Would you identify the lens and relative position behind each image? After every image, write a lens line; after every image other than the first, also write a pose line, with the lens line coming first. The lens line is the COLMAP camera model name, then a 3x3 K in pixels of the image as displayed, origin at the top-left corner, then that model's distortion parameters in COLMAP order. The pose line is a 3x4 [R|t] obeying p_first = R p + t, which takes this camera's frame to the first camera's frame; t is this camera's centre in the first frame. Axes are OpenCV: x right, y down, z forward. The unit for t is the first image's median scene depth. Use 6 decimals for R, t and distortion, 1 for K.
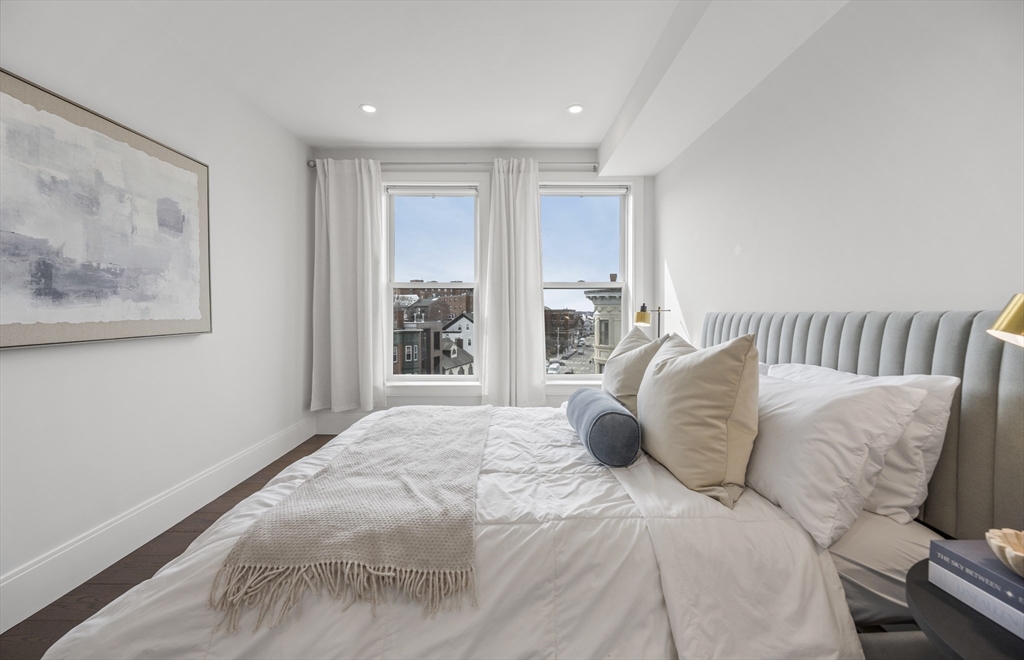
lens RADIAL K [[411.1, 0, 511.9], [0, 411.1, 320.3], [0, 0, 1]] dist [0.002012, -0.000494]
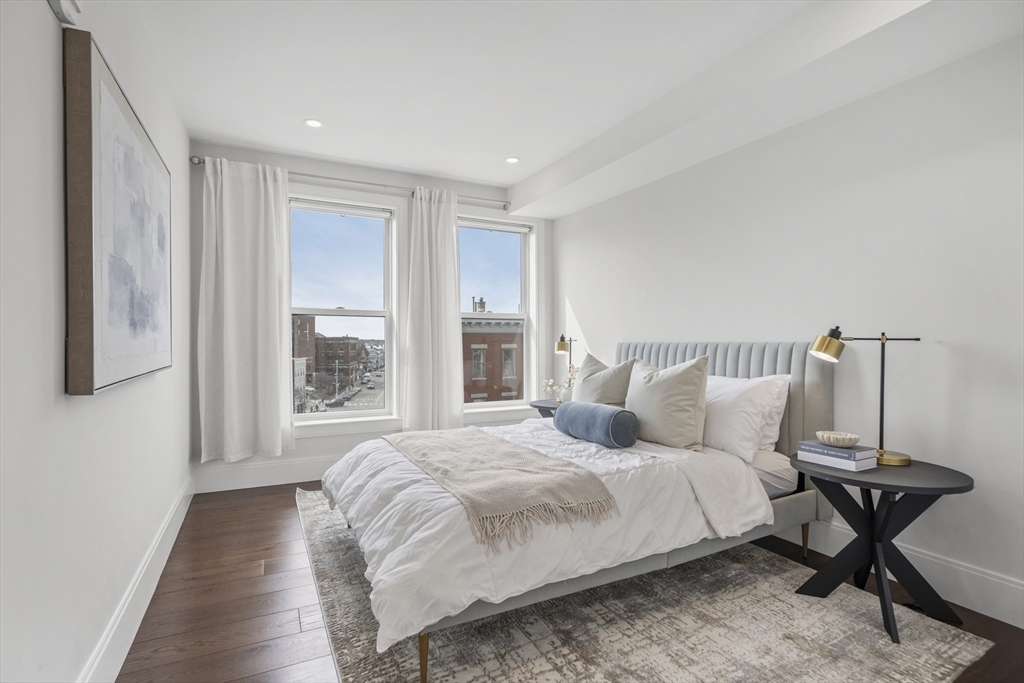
lens RADIAL K [[513.4, 0, 515.1], [0, 513.4, 345.5], [0, 0, 1]] dist [0.001891, -0.000003]
pose [[0.888513, -0.004362, 0.458831, -0.940689], [0.008941, 0.999930, -0.007808, 0.001344], [-0.458765, 0.011040, 0.888489, -0.459653]]
